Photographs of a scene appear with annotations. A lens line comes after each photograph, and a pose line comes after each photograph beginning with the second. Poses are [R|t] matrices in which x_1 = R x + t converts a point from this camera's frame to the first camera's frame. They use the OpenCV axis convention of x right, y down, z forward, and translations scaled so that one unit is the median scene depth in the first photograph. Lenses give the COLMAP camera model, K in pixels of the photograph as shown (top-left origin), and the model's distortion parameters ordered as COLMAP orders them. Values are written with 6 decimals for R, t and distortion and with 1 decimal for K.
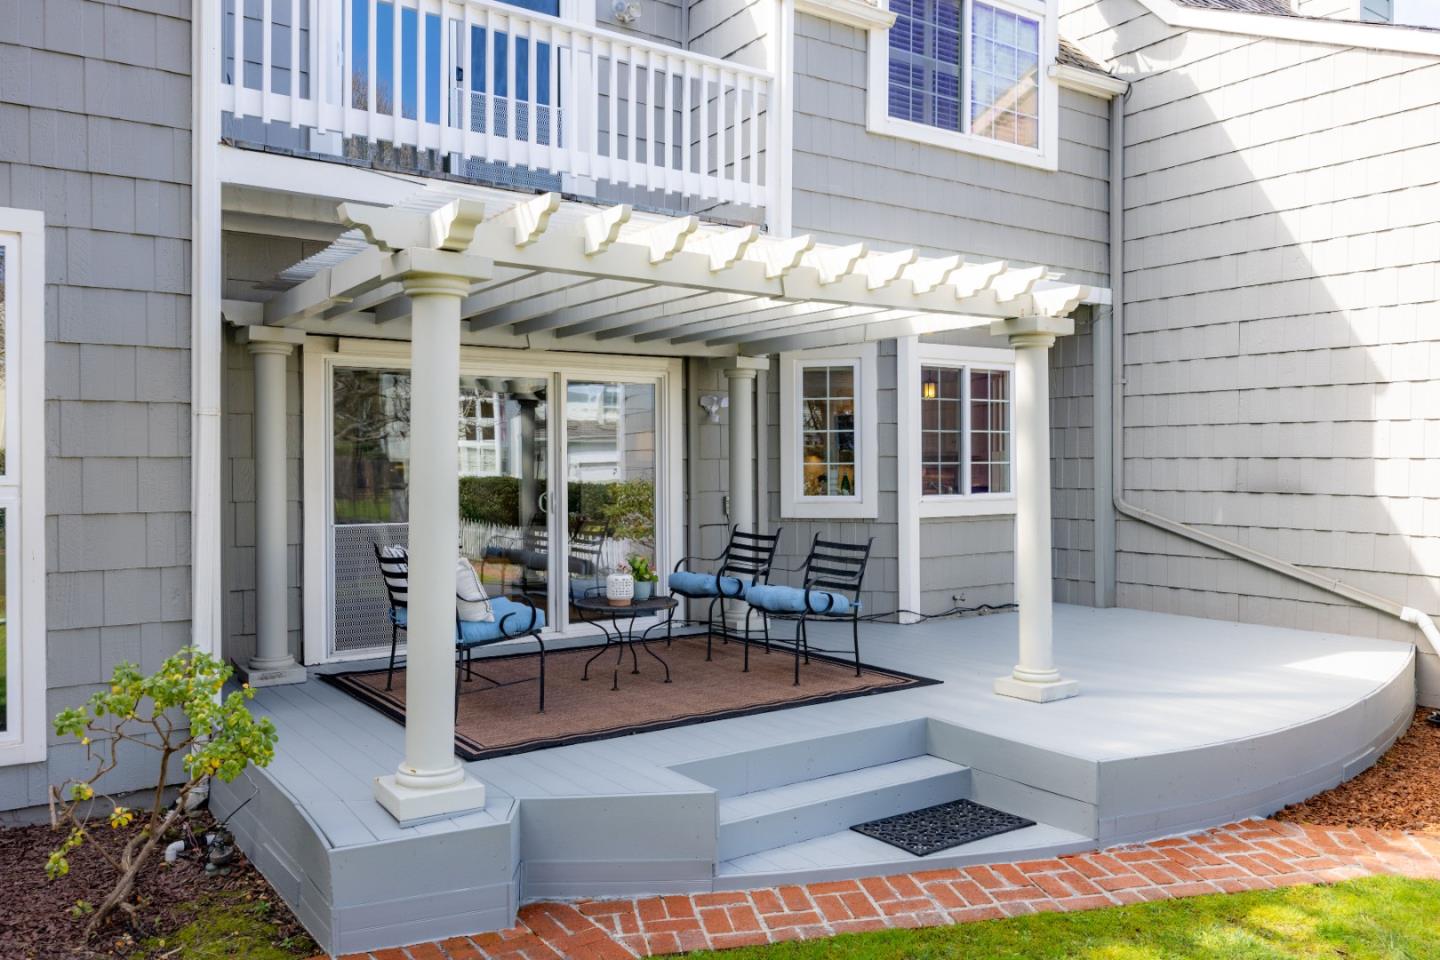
lens RADIAL K [[1105.6, 0, 719.3], [0, 1105.6, 501.2], [0, 0, 1]] dist [-0.008251, -0.004350]
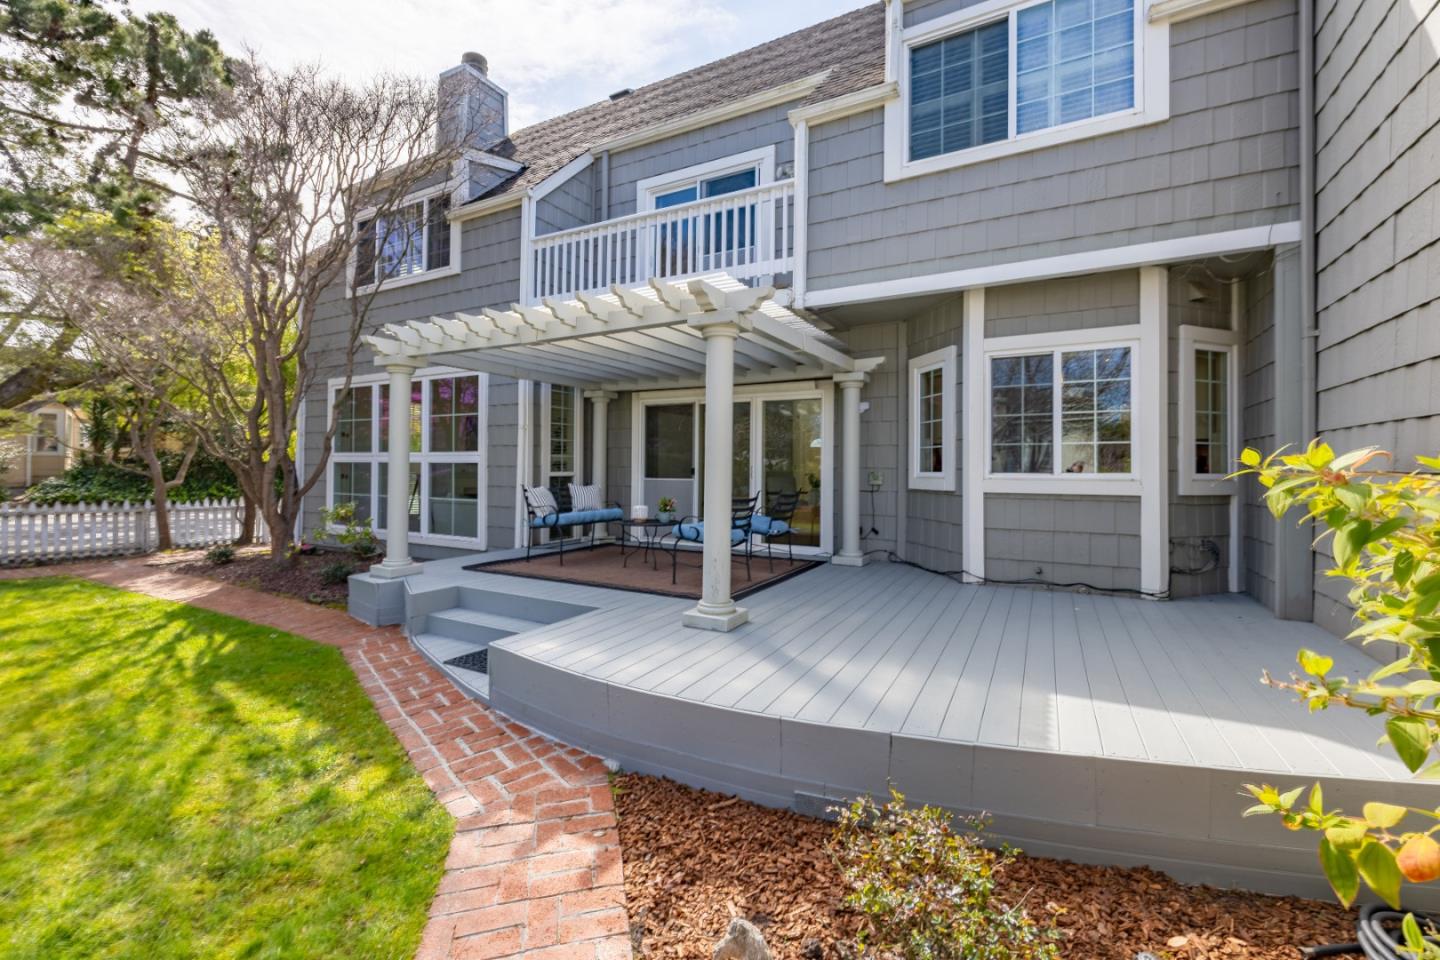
lens RADIAL K [[590.6, 0, 718.4], [0, 590.6, 470.1], [0, 0, 1]] dist [-0.008488, -0.000035]
pose [[0.452607, 0.008342, -0.891671, 0.650122], [-0.040273, 0.999127, -0.011094, 0.011191], [0.890800, 0.040931, 0.452548, 0.529435]]
